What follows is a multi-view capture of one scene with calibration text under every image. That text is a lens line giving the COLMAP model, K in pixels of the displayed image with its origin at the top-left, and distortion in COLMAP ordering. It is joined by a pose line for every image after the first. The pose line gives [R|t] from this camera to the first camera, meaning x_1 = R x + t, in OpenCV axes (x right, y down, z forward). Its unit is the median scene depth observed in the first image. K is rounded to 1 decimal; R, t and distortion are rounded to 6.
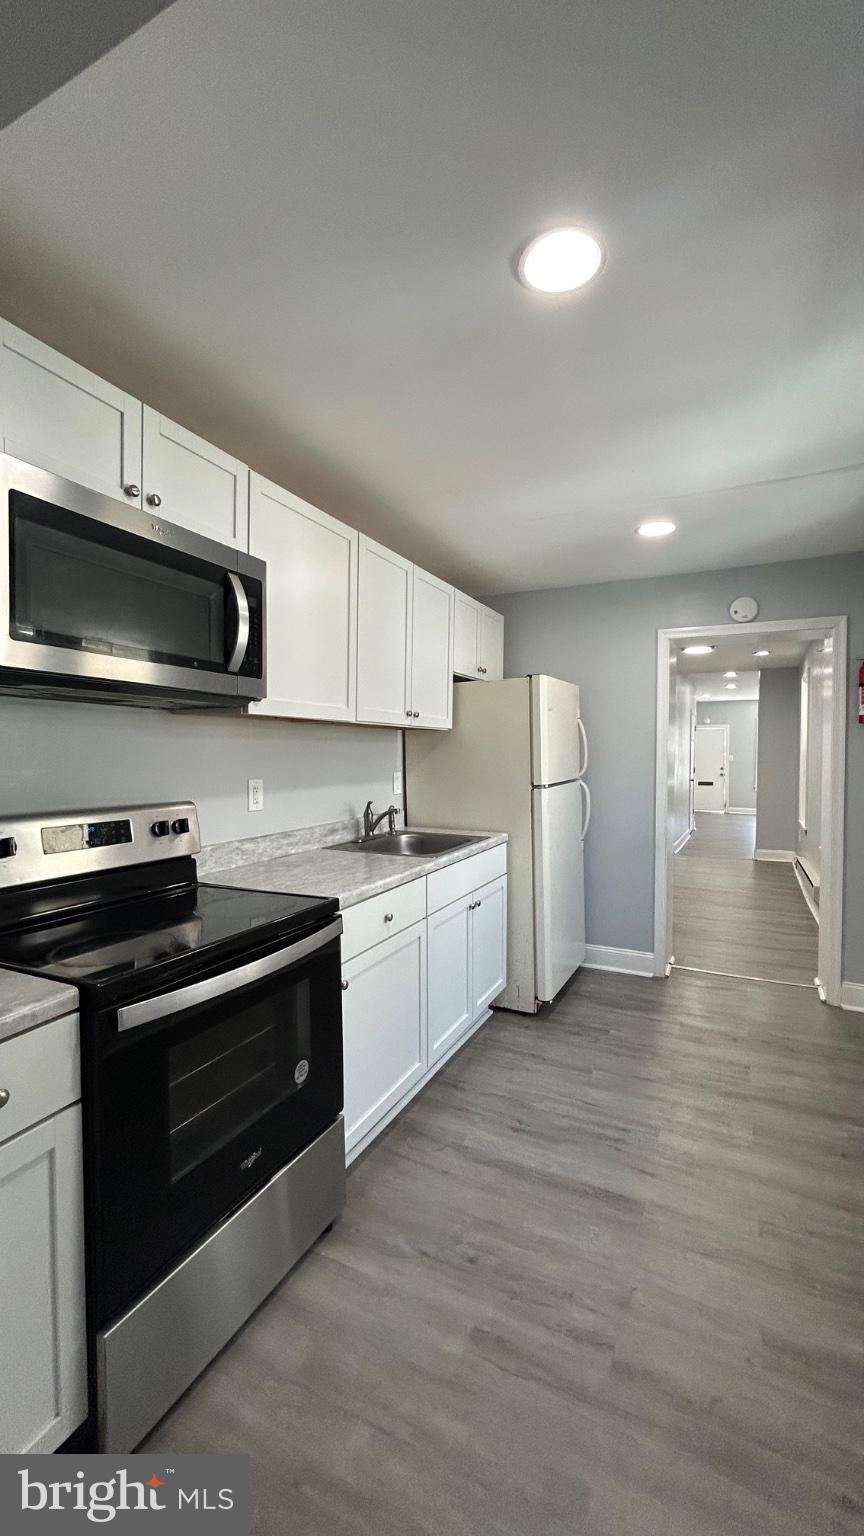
lens RADIAL K [[617.1, 0, 429.8], [0, 617.1, 759.7], [0, 0, 1]] dist [-0.021659, 0.000168]
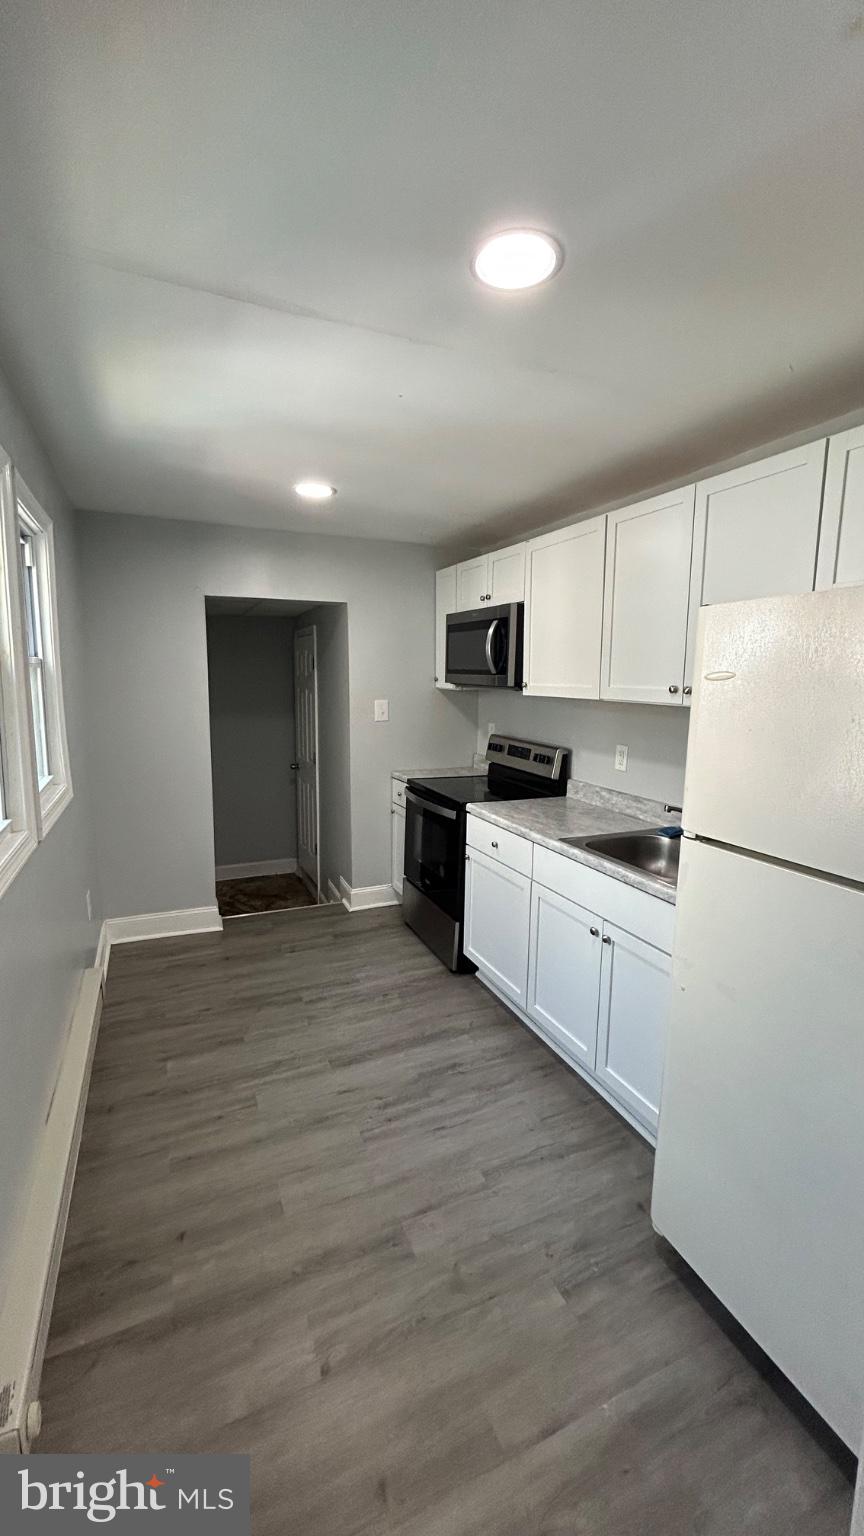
lens RADIAL K [[617.1, 0, 431.6], [0, 617.1, 768.9], [0, 0, 1]] dist [-0.021659, 0.000168]
pose [[-0.645076, 0.105043, -0.756864, 0.930390], [-0.025937, 0.986925, 0.159078, -0.110754], [0.763678, 0.122248, -0.633917, 1.552528]]
